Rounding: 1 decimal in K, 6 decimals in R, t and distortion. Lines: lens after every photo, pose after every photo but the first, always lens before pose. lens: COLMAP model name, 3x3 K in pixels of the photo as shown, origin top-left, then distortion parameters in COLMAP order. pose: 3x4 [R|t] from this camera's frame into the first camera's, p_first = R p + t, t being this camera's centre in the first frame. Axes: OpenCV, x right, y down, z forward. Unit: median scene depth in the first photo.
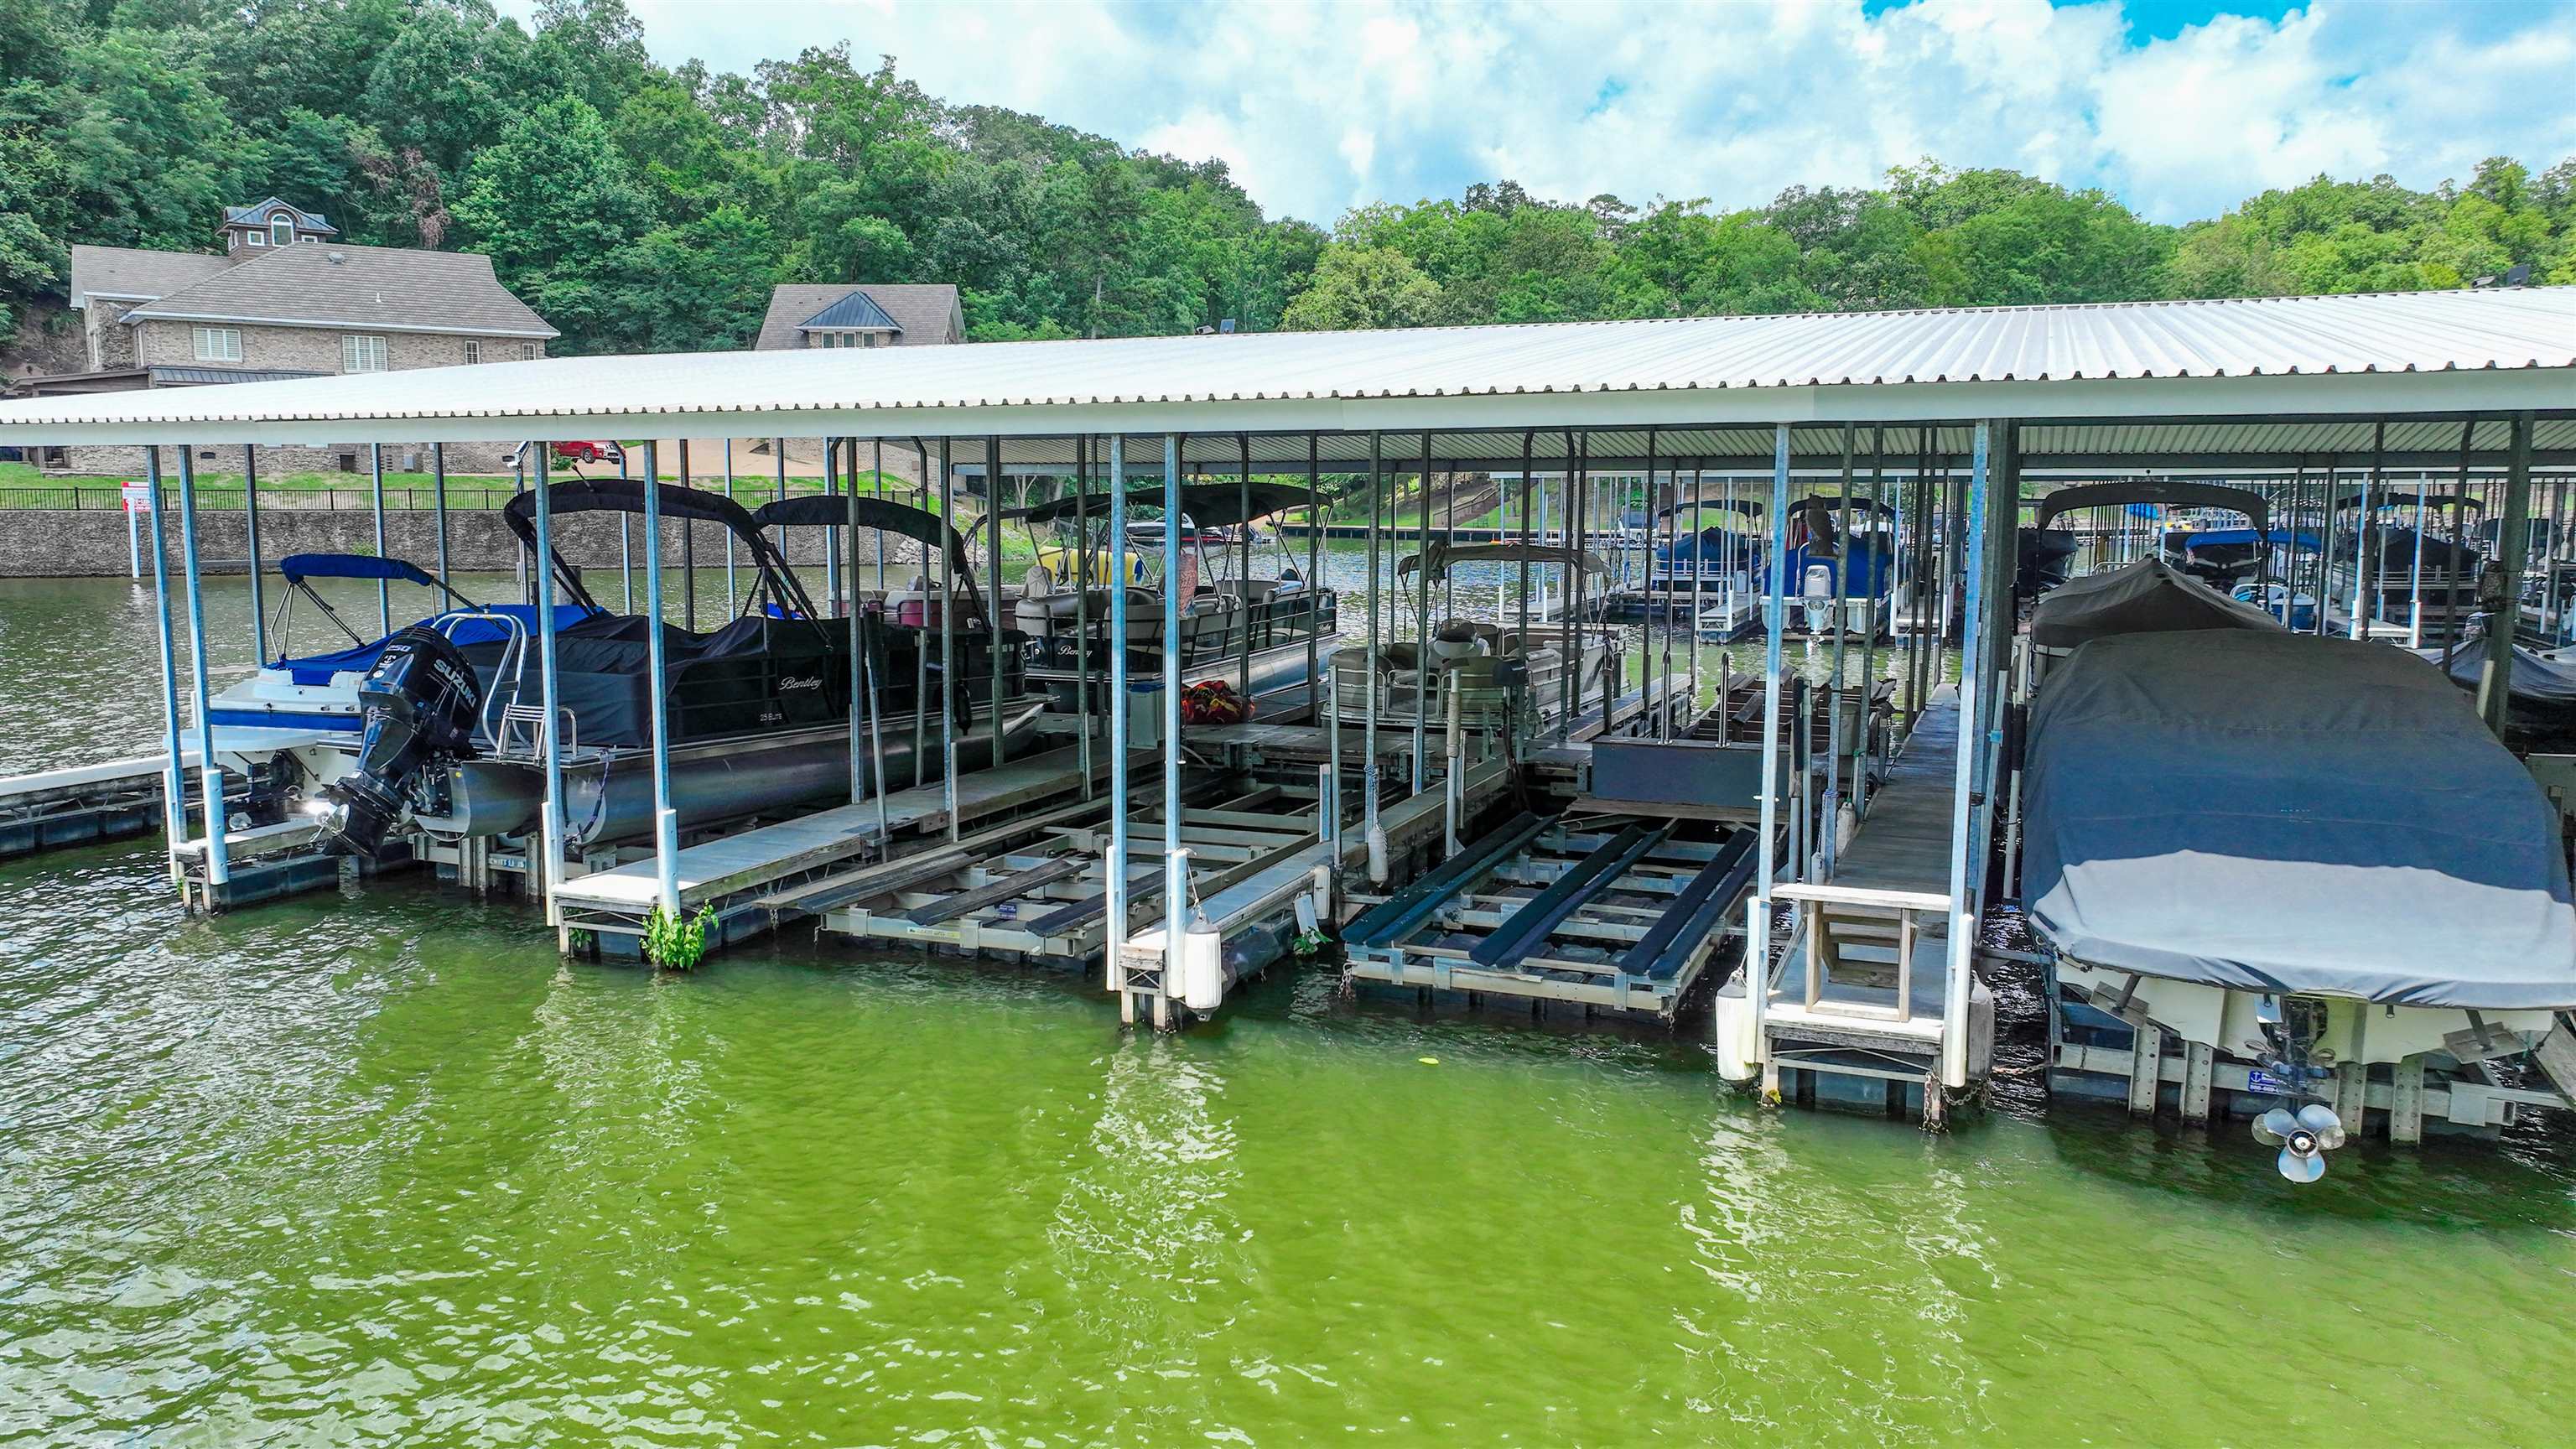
lens RADIAL K [[1874.3, 0, 1288.0], [0, 1874.3, 724.5], [0, 0, 1]] dist [-0.002273, 0.002128]
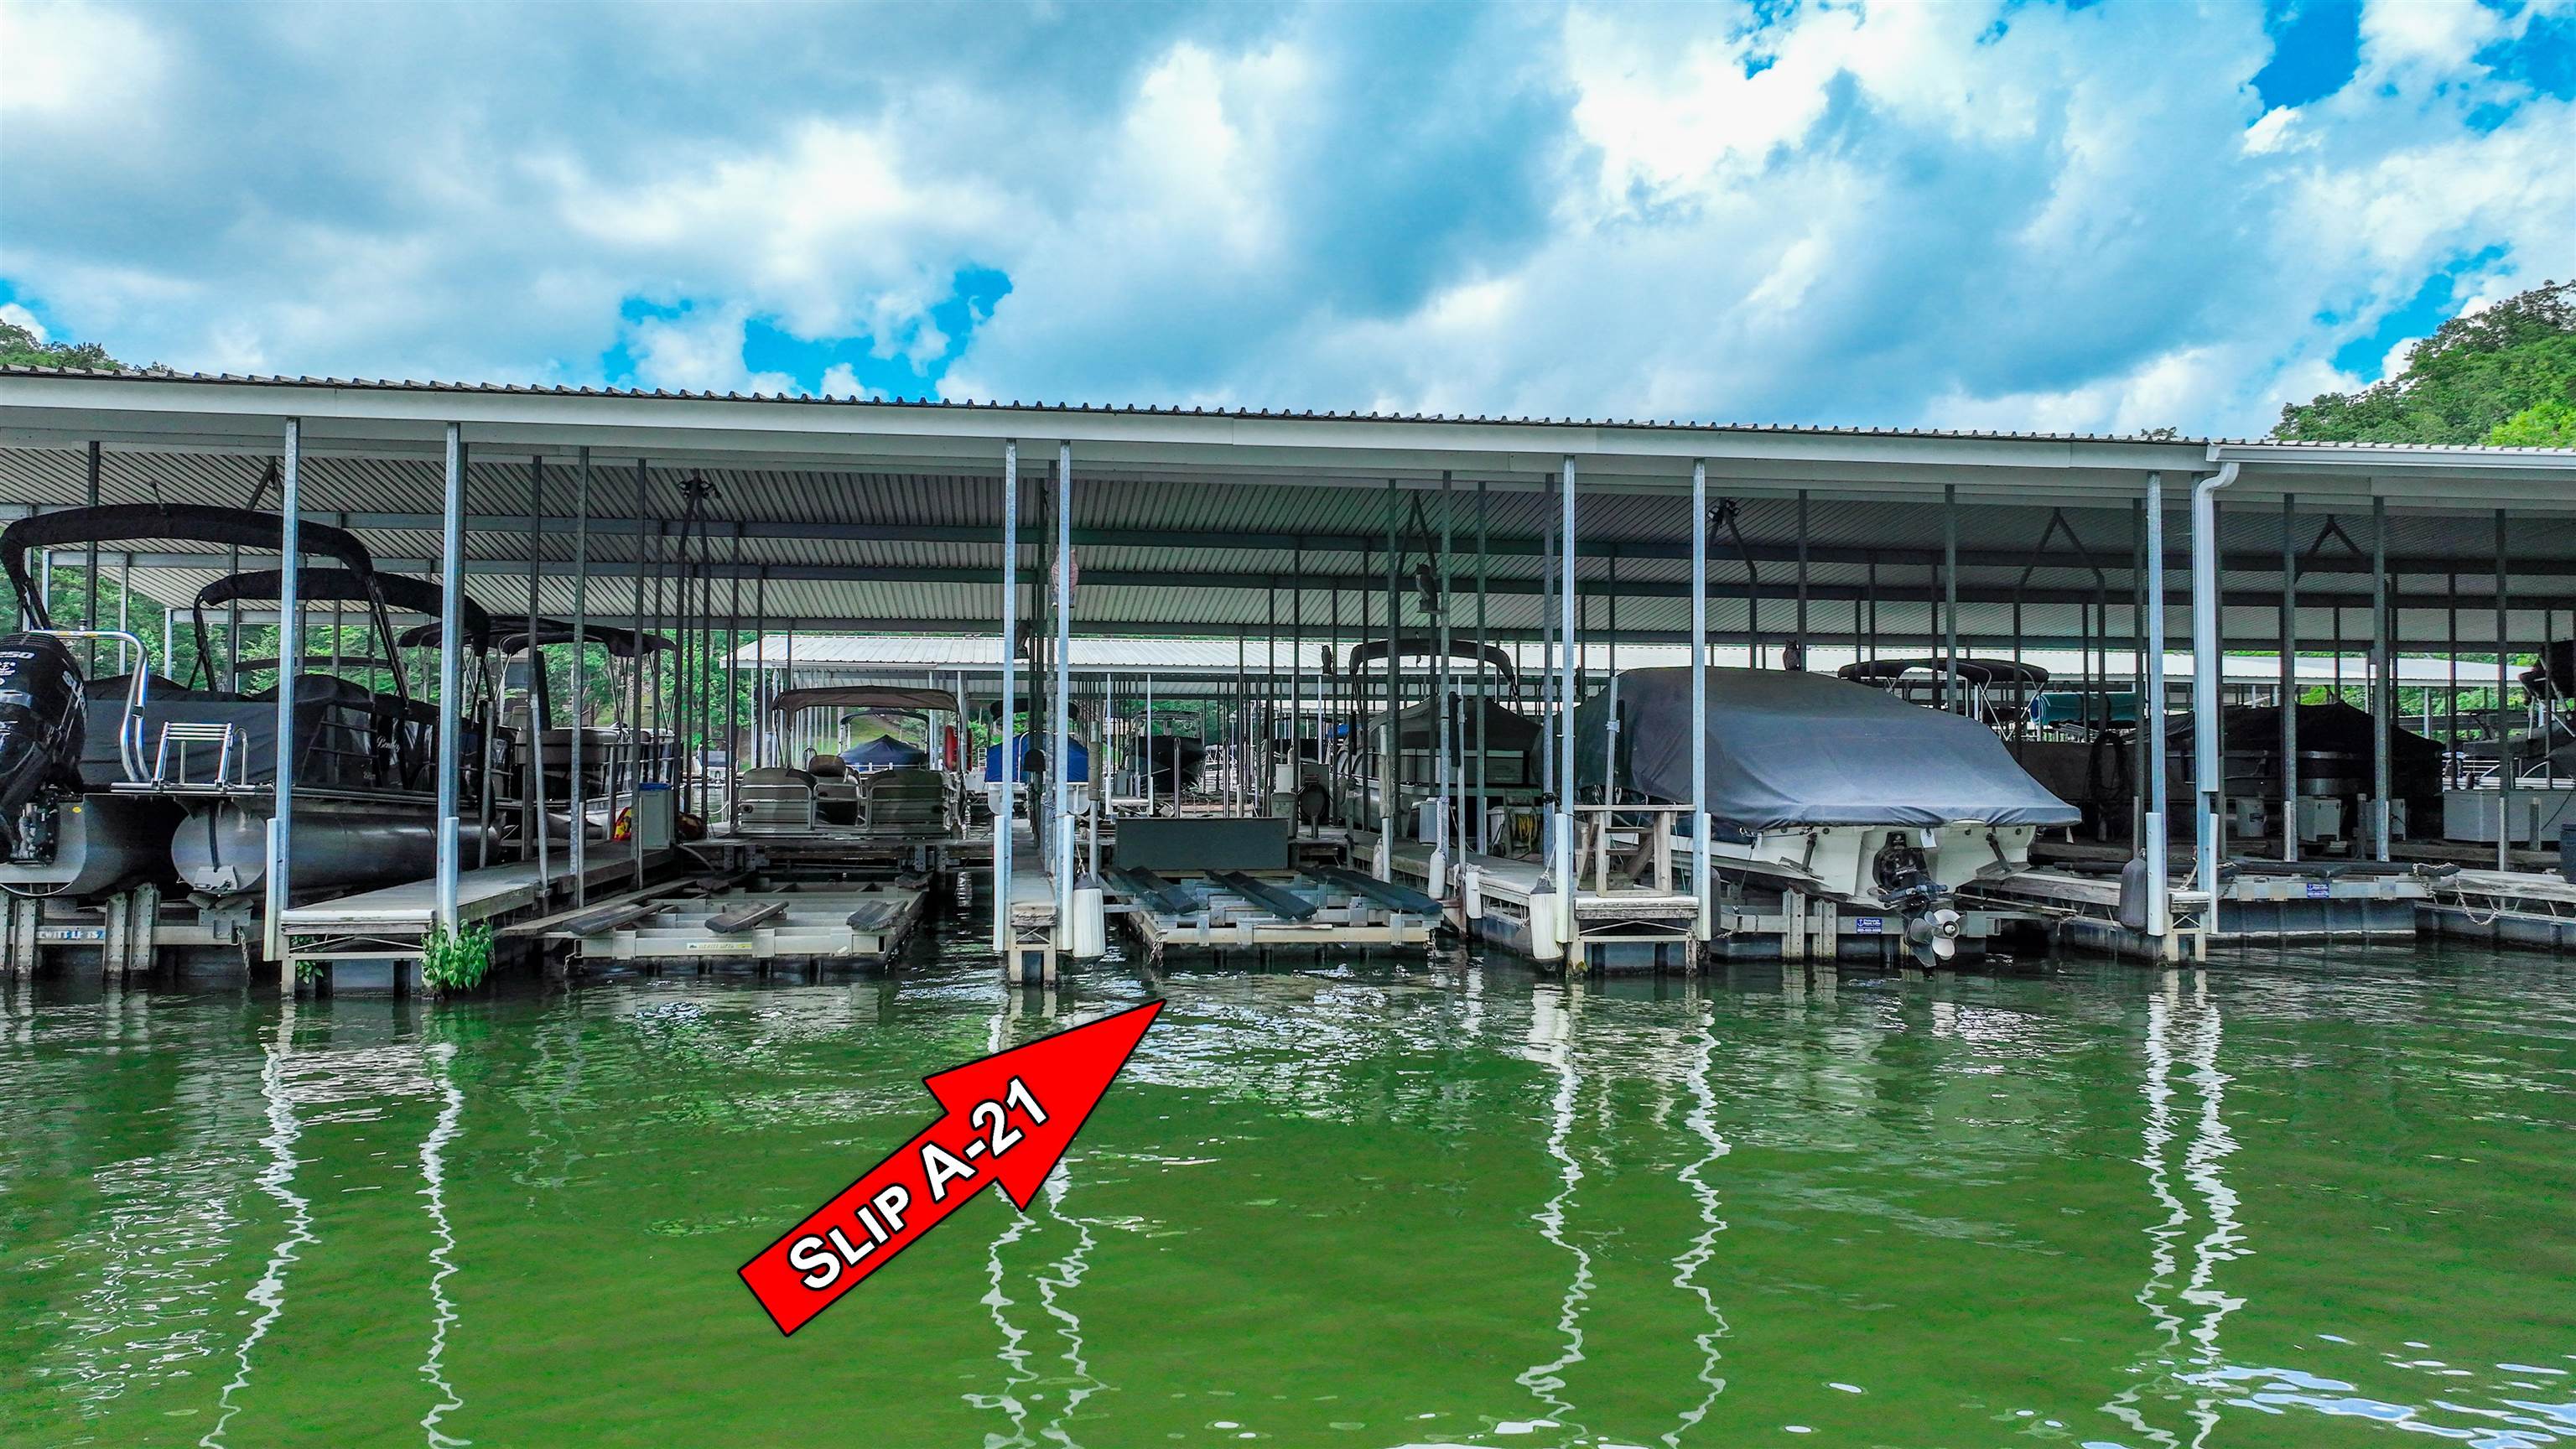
lens RADIAL K [[1881.9, 0, 1335.7], [0, 1881.9, 754.7], [0, 0, 1]] dist [-0.000041, 0.003885]
pose [[0.843383, 0.012534, 0.537166, -0.444669], [0.058529, 0.991636, -0.115032, 0.142573], [-0.534115, 0.128456, 0.835596, -0.027533]]
